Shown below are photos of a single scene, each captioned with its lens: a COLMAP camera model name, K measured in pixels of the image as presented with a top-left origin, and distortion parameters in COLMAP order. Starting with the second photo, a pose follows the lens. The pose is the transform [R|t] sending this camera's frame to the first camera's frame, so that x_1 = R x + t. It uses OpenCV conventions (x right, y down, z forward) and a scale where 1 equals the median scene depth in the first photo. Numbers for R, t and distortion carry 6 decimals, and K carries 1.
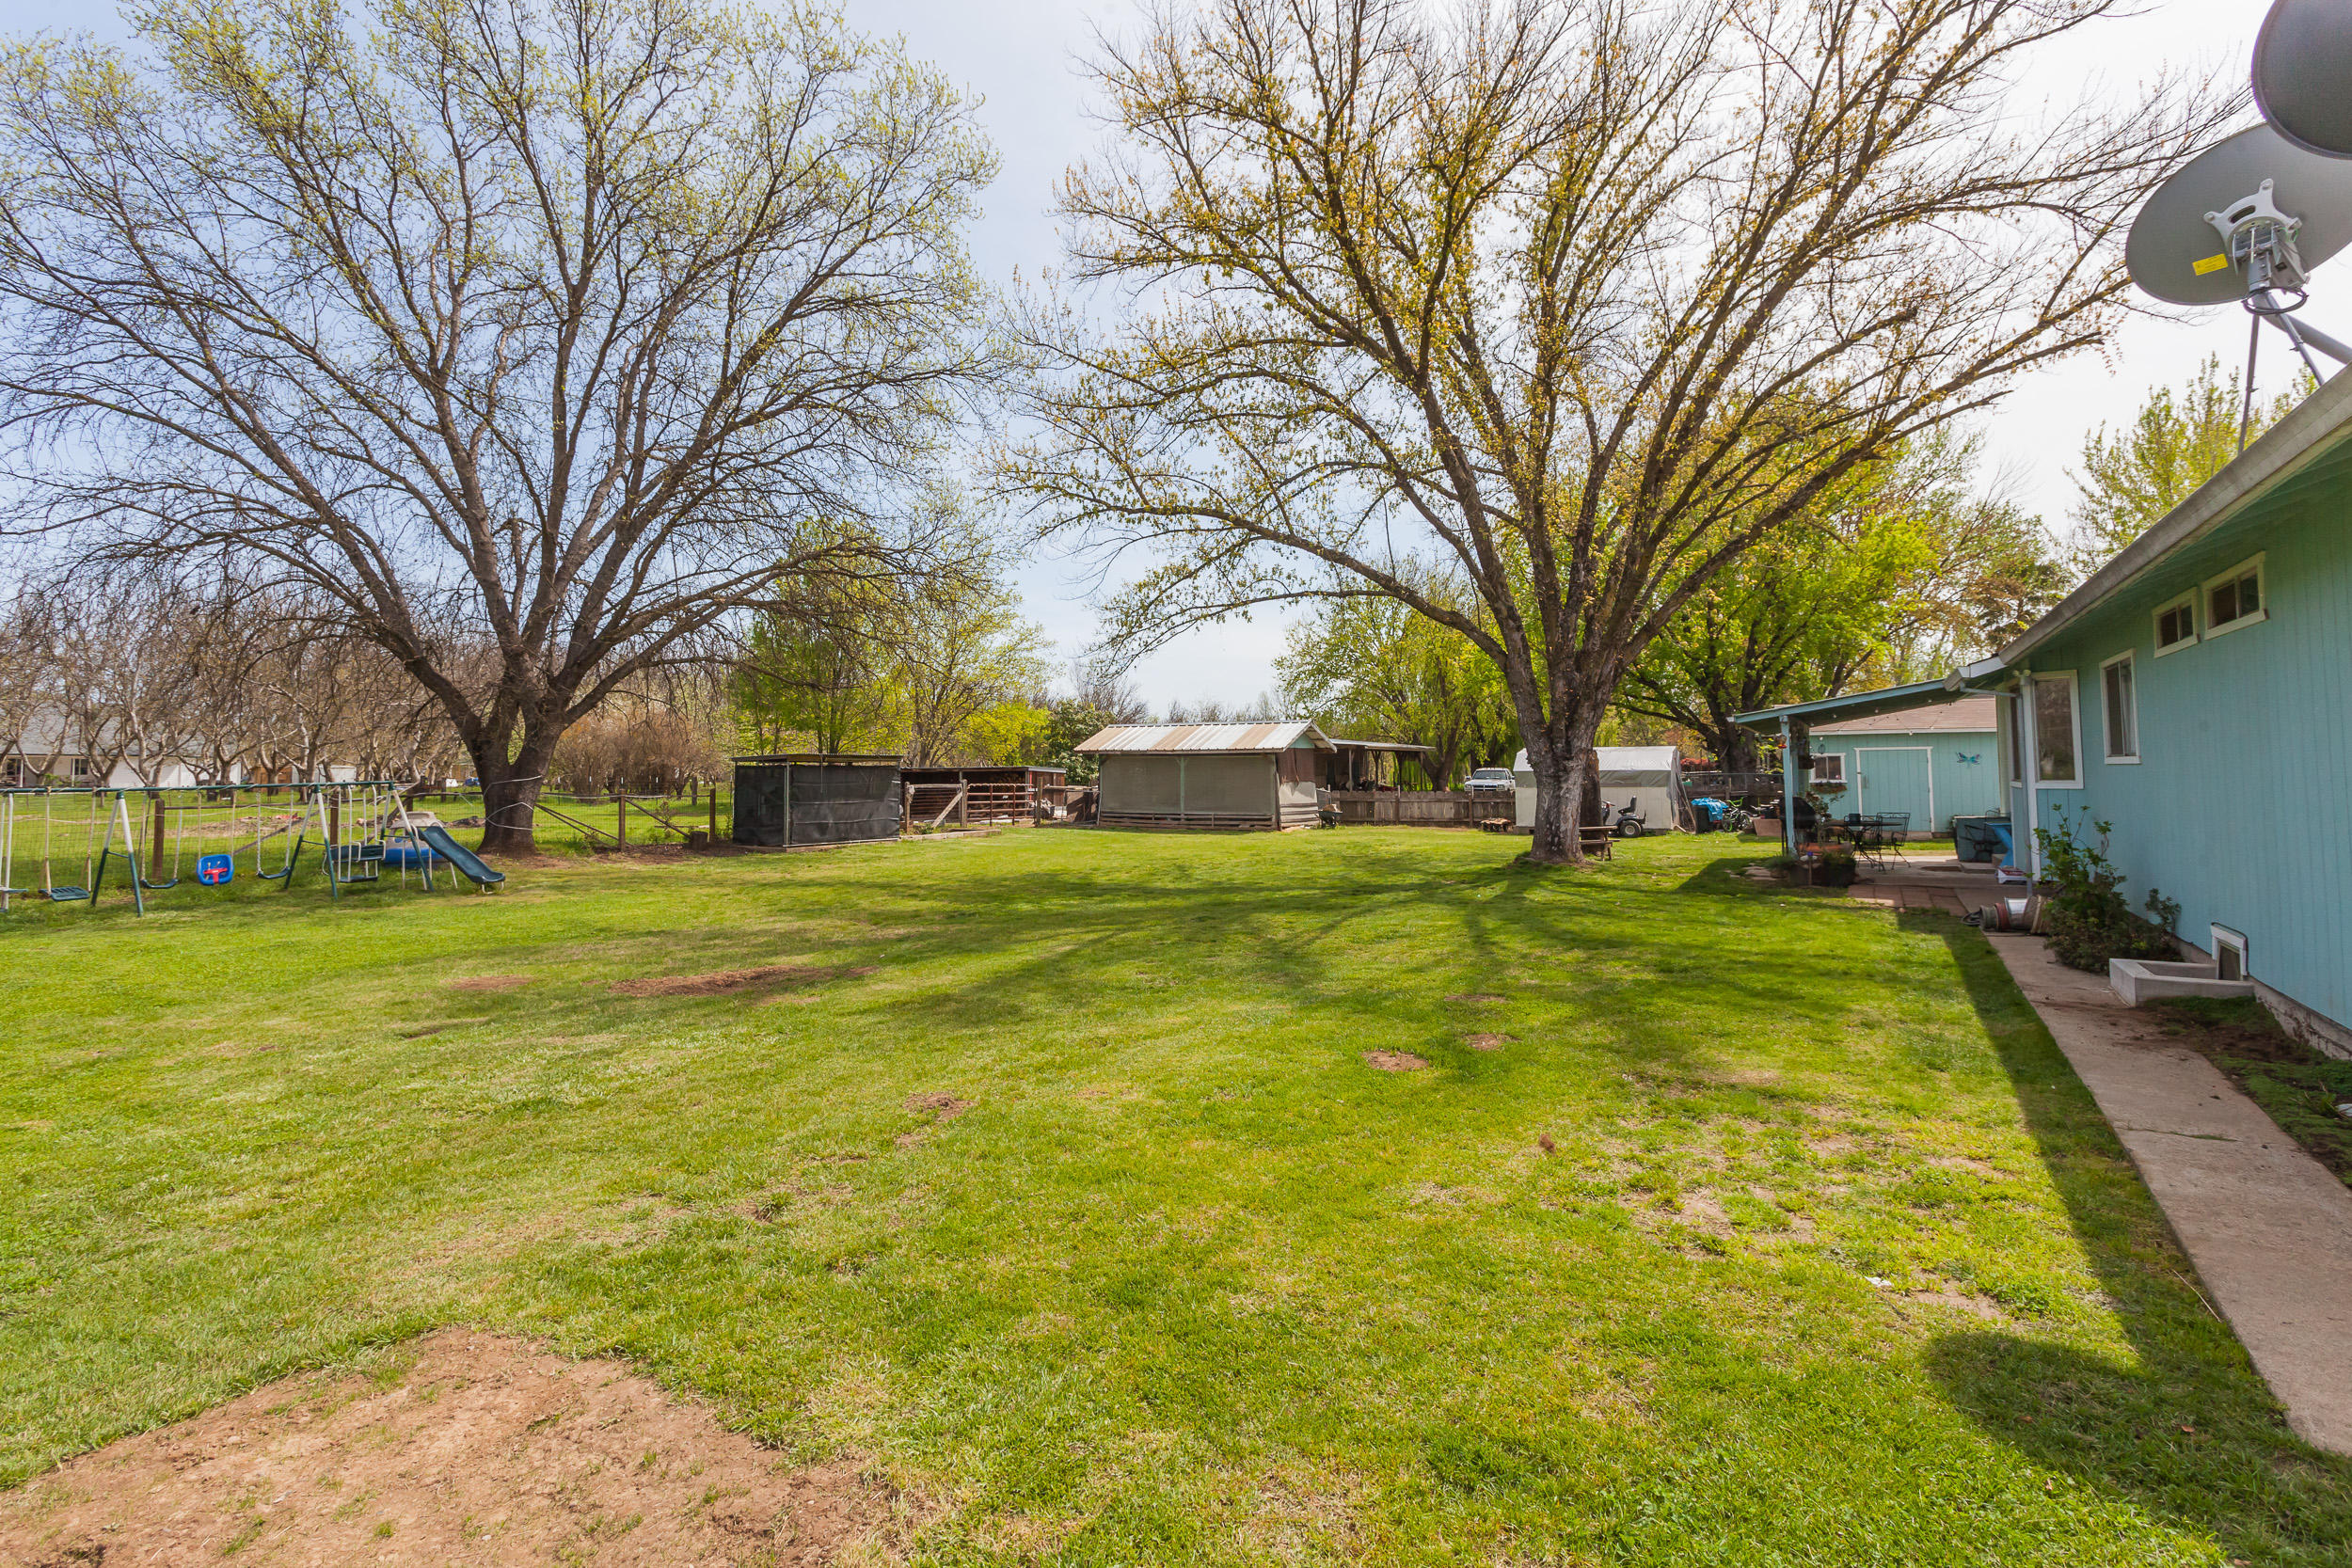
lens RADIAL K [[1164.5, 0, 1183.0], [0, 1164.5, 757.4], [0, 0, 1]] dist [0.001318, 0.002614]
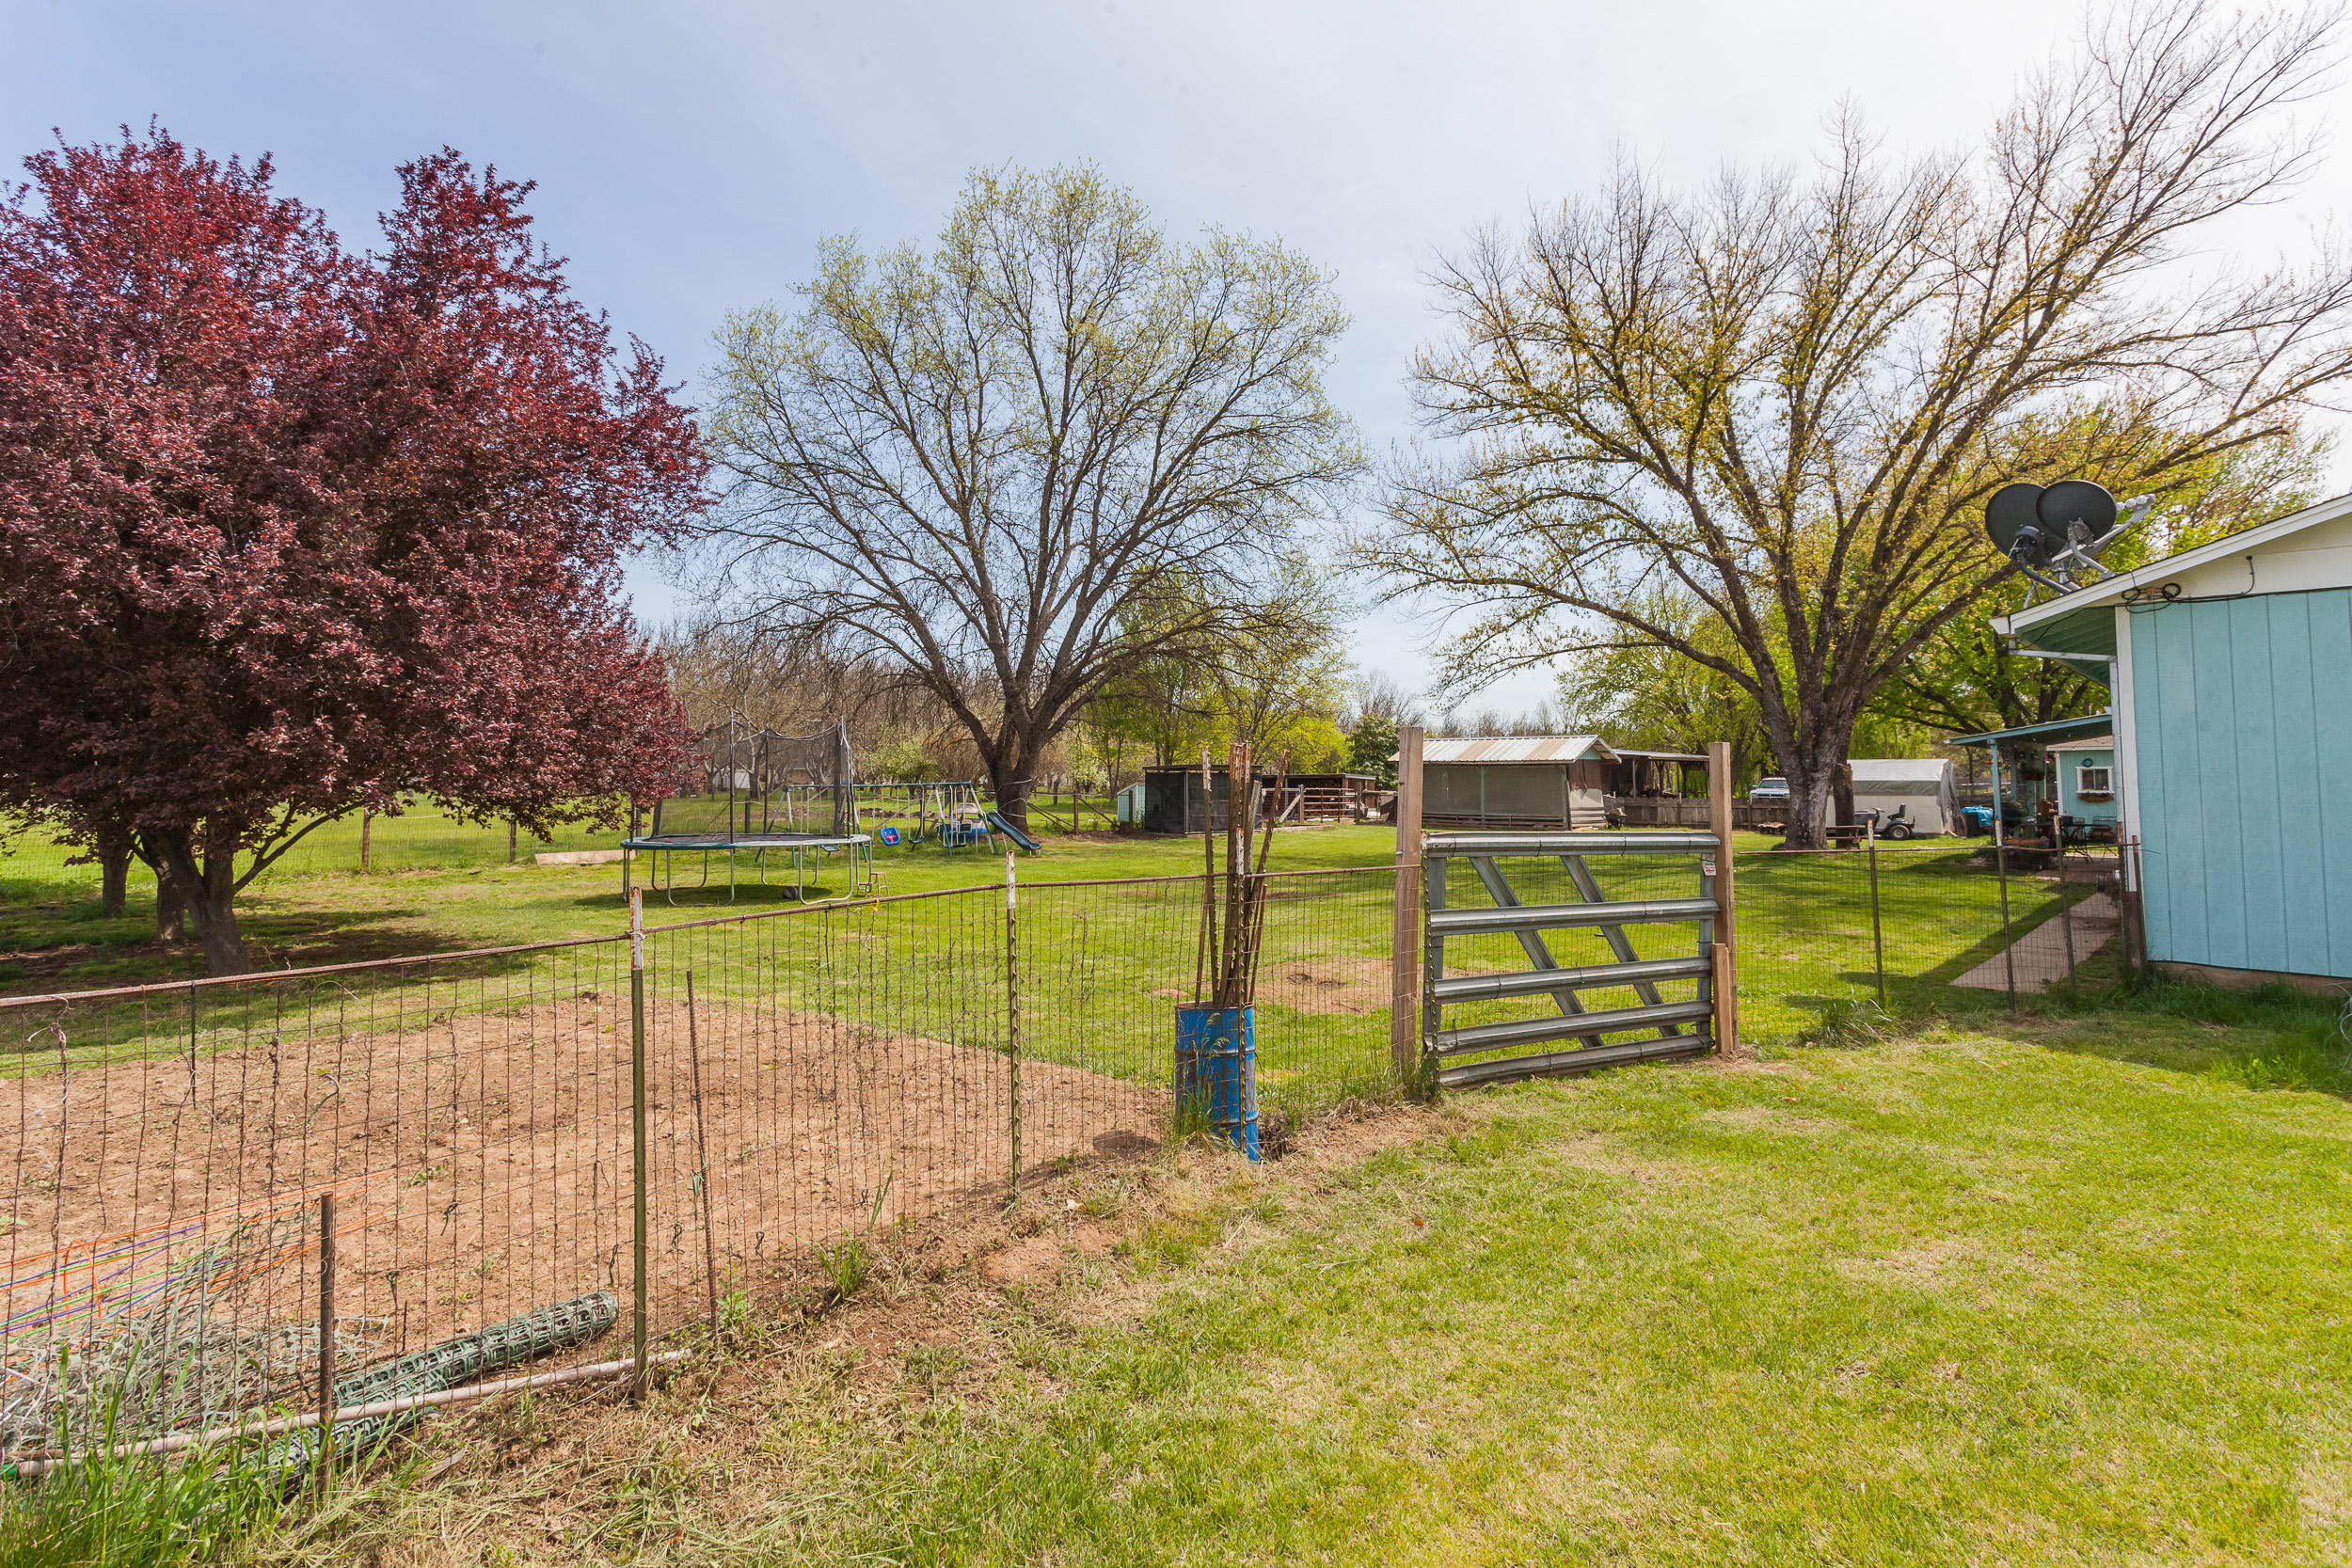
lens RADIAL K [[1164.5, 0, 1171.9], [0, 1164.5, 730.2], [0, 0, 1]] dist [0.001318, 0.002614]
pose [[0.972743, -0.003438, -0.231859, -0.052788], [-0.003358, 0.999576, -0.028907, -0.003761], [0.231860, 0.028898, 0.972320, -0.357427]]
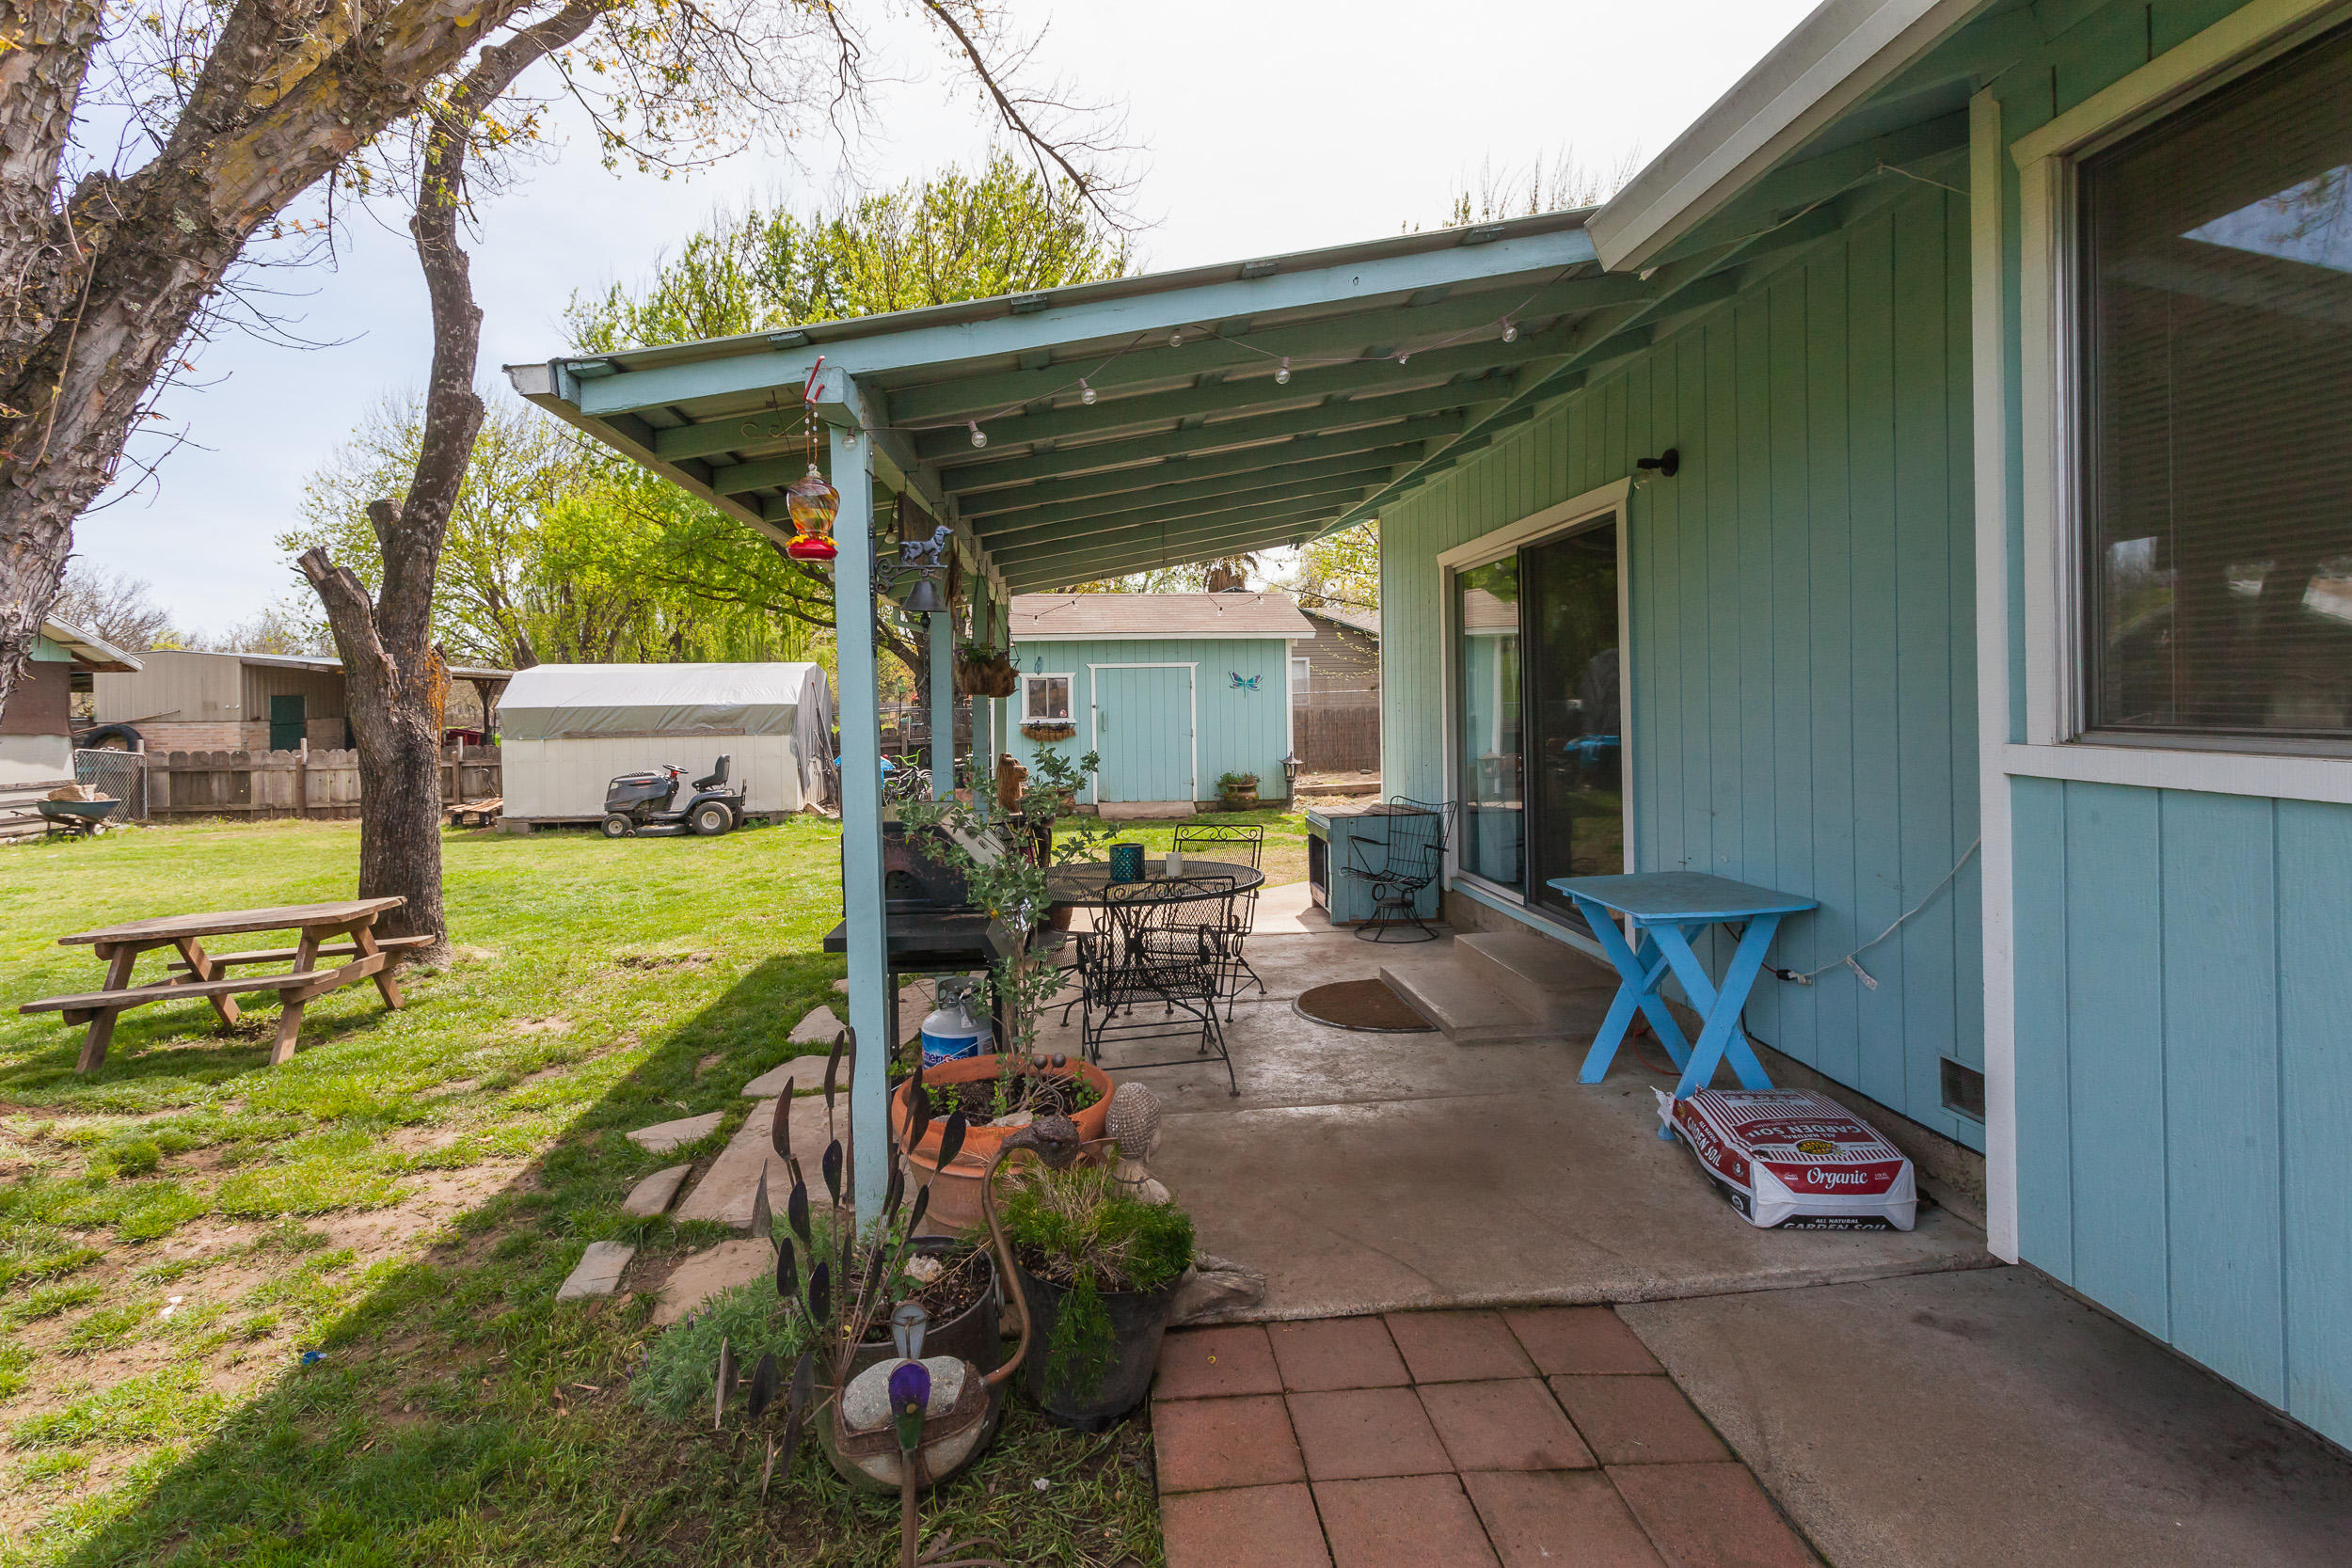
lens RADIAL K [[1164.5, 0, 1170.5], [0, 1164.5, 697.8], [0, 0, 1]] dist [0.001318, 0.002614]
pose [[0.820160, -0.003366, 0.572125, 0.346303], [0.001333, 0.999991, 0.003972, 0.008491], [-0.572133, -0.002495, 0.820157, 0.623972]]
